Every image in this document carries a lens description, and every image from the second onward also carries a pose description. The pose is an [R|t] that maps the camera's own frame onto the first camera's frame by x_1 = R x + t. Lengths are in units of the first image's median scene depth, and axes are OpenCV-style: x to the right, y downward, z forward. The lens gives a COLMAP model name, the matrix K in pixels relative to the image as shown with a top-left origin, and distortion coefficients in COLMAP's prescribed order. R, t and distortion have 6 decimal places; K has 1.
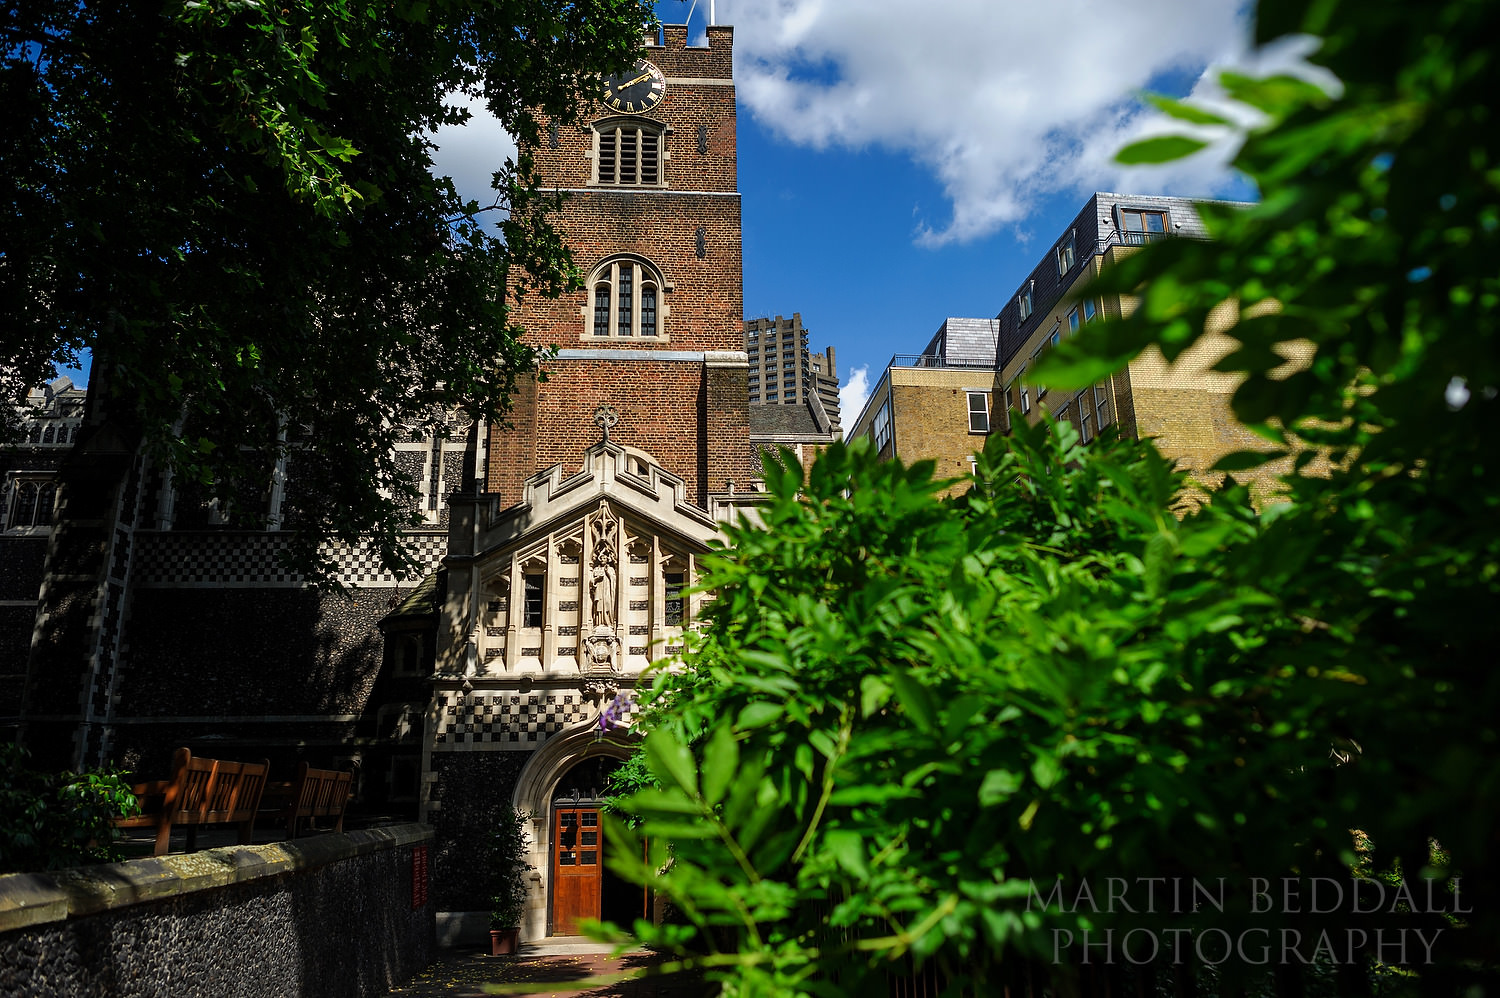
lens RADIAL K [[1029.0, 0, 750.0], [0, 1029.0, 499.0], [0, 0, 1]] dist [-0.027394, 0.006531]
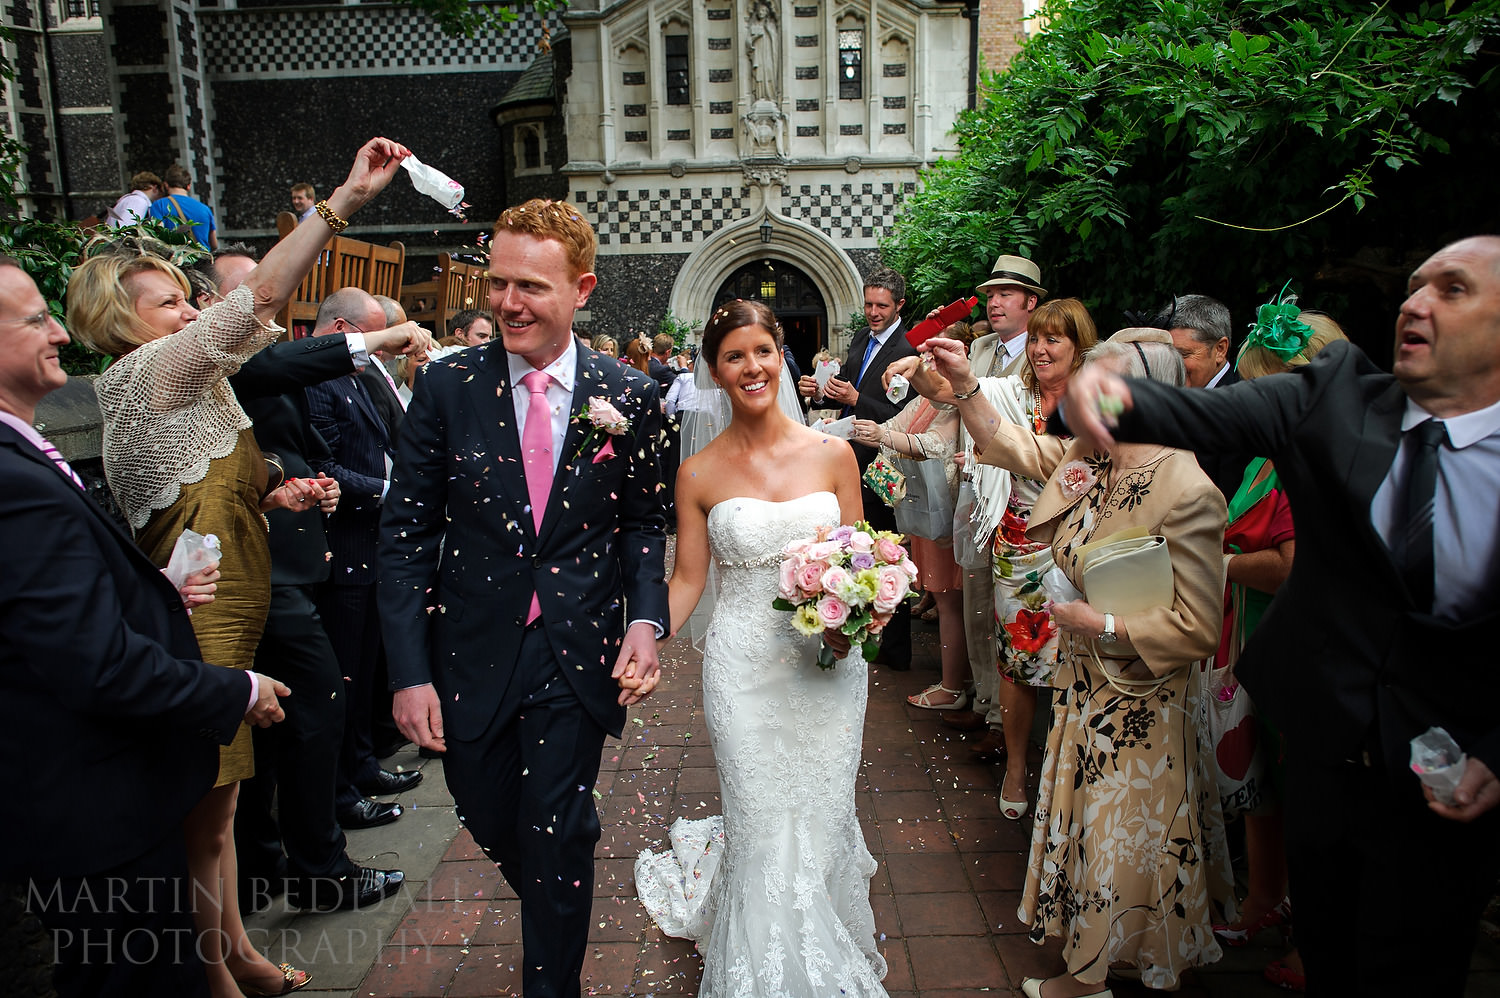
lens RADIAL K [[1029.0, 0, 750.0], [0, 1029.0, 499.0], [0, 0, 1]] dist [-0.027394, 0.006531]
pose [[0.995367, 0.014332, -0.095079, -0.058514], [0.028806, 0.898963, 0.437076, 0.042498], [0.091737, -0.437790, 0.894385, 0.109152]]
